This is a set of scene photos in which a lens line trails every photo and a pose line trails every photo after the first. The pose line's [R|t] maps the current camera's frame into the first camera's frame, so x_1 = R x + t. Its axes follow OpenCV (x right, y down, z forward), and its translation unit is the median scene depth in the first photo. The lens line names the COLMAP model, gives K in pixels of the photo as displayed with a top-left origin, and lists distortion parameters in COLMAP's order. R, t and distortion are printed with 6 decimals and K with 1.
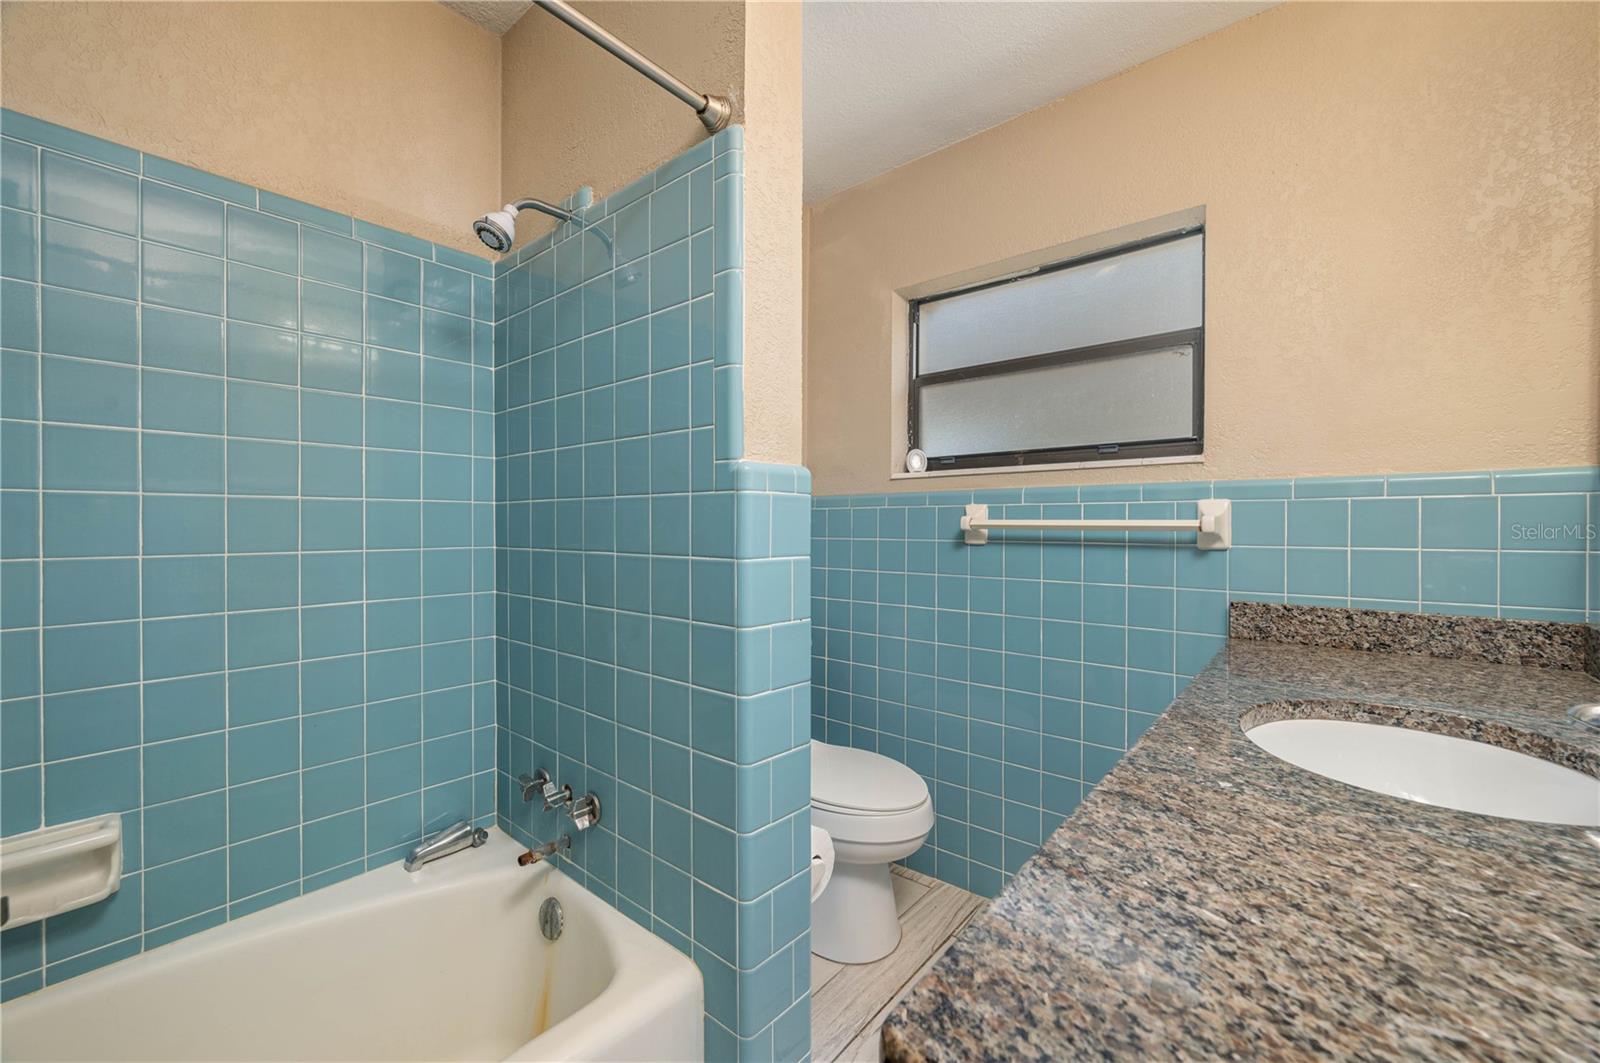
lens RADIAL K [[641.3, 0, 811.4], [0, 641.3, 530.7], [0, 0, 1]] dist [-0.007911, 0.001063]
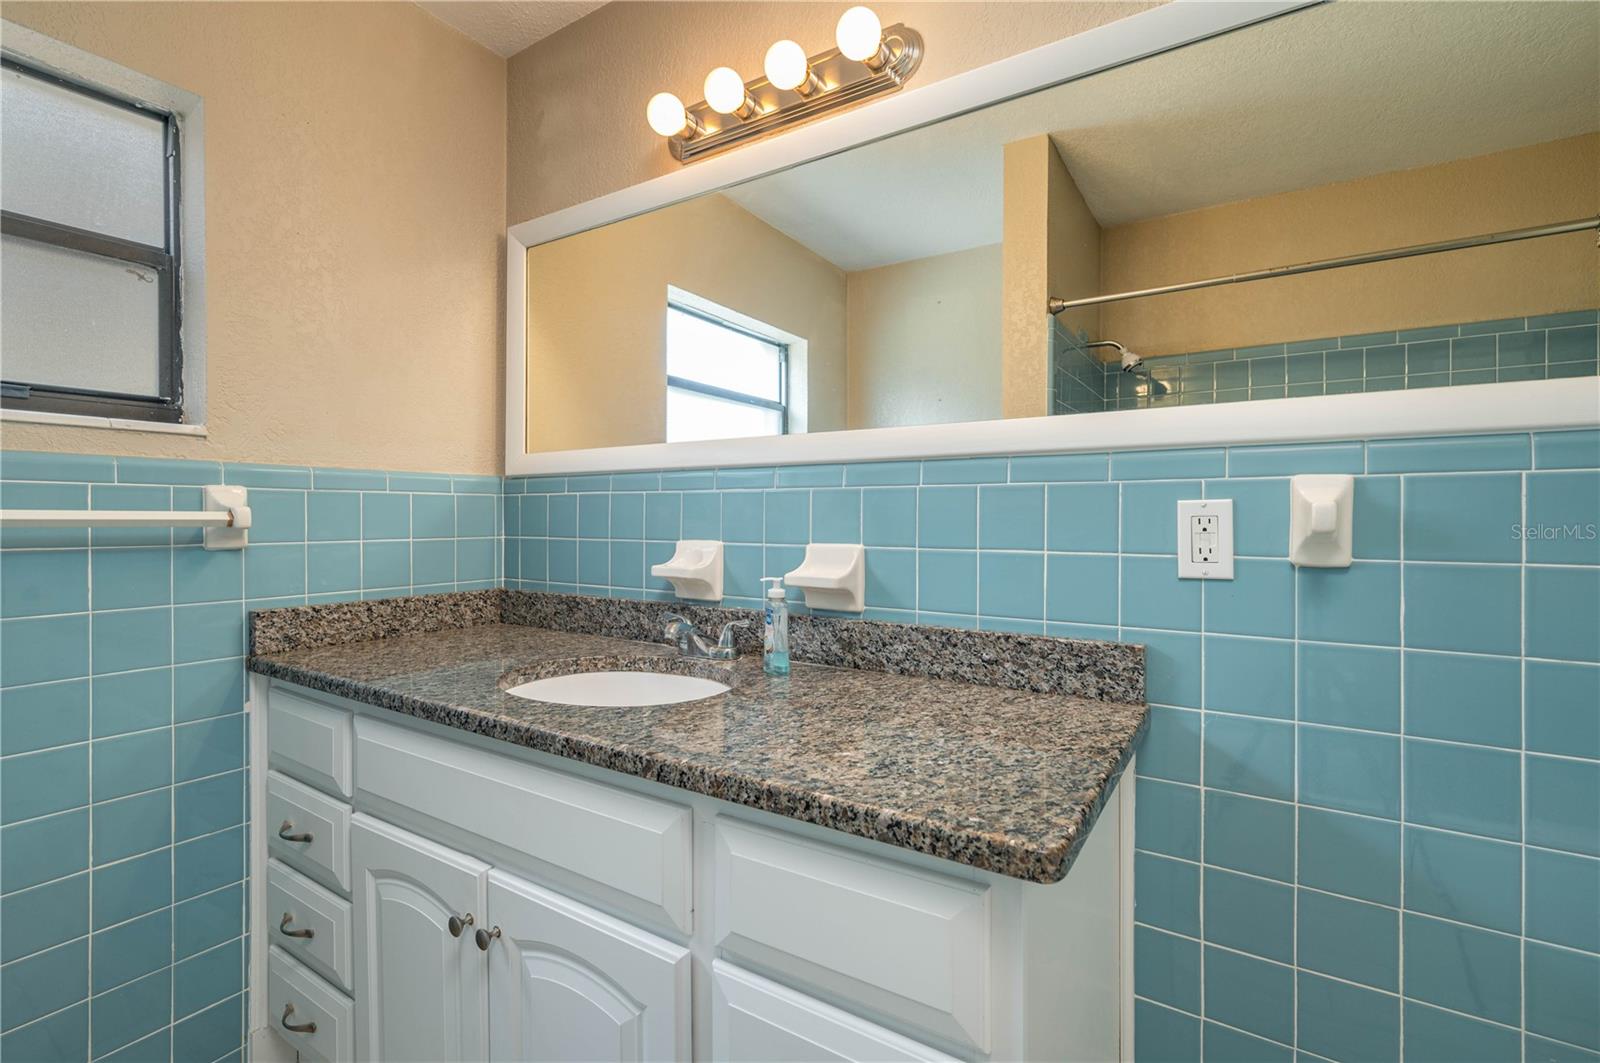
lens RADIAL K [[728.0, 0, 808.1], [0, 728.0, 521.8], [0, 0, 1]] dist [0.000824, 0.000276]
pose [[-0.129294, -0.007839, 0.991575, -0.401005], [0.007106, 0.999936, 0.008832, -0.008312], [-0.991581, 0.008188, -0.129230, 0.466647]]
